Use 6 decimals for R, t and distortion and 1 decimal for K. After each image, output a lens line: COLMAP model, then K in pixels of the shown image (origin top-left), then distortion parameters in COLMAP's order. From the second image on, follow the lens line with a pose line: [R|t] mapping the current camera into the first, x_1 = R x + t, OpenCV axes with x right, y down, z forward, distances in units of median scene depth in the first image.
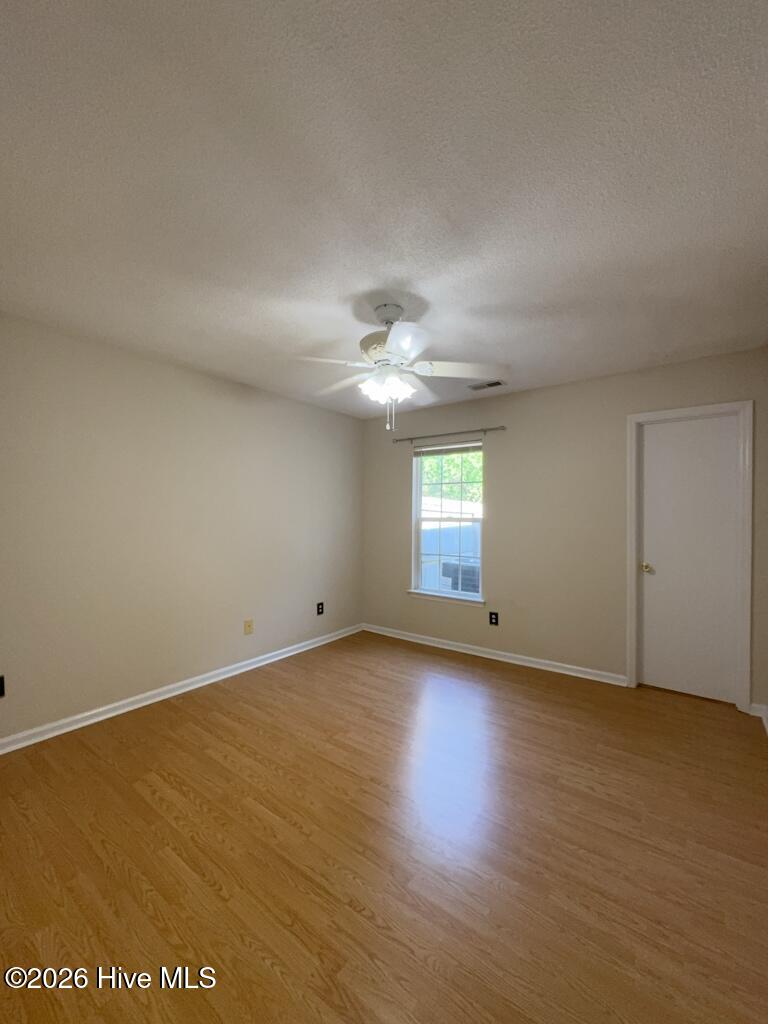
lens RADIAL K [[406.8, 0, 384.0], [0, 406.8, 512.0], [0, 0, 1]] dist [-0.007853, -0.000030]
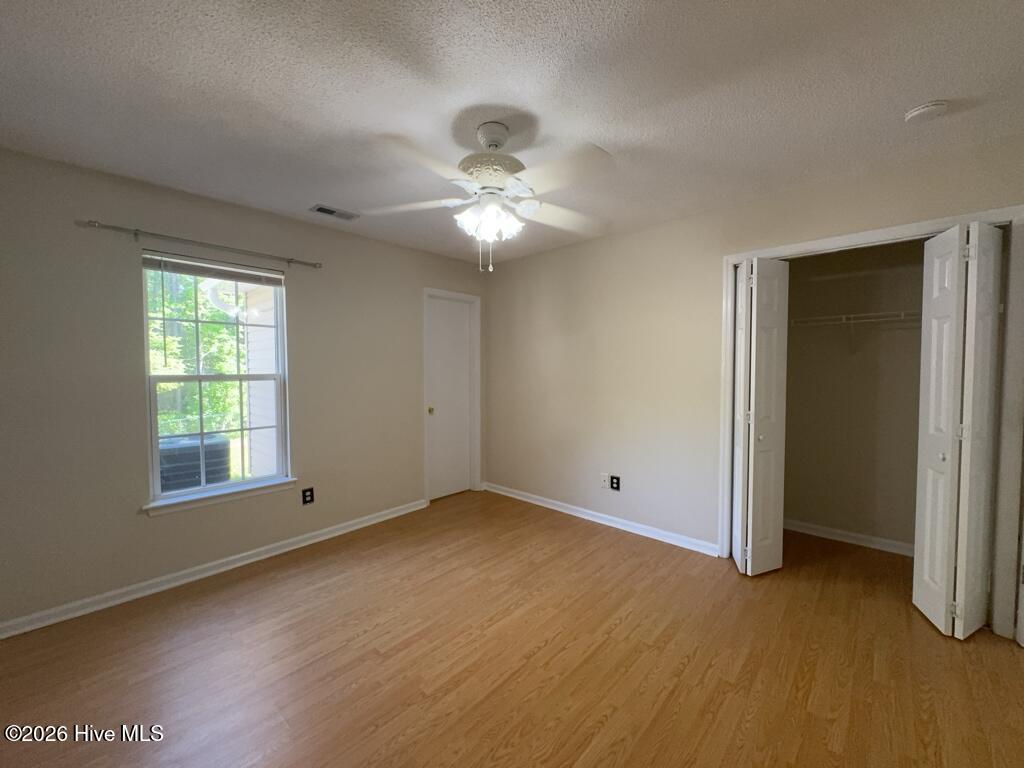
lens RADIAL K [[406.8, 0, 512.0], [0, 406.8, 384.0], [0, 0, 1]] dist [-0.007853, -0.000030]
pose [[0.101872, -0.044714, 0.993792, -0.743100], [-0.001988, 0.998978, 0.045151, -0.003919], [-0.994796, -0.006575, 0.101679, 0.760908]]
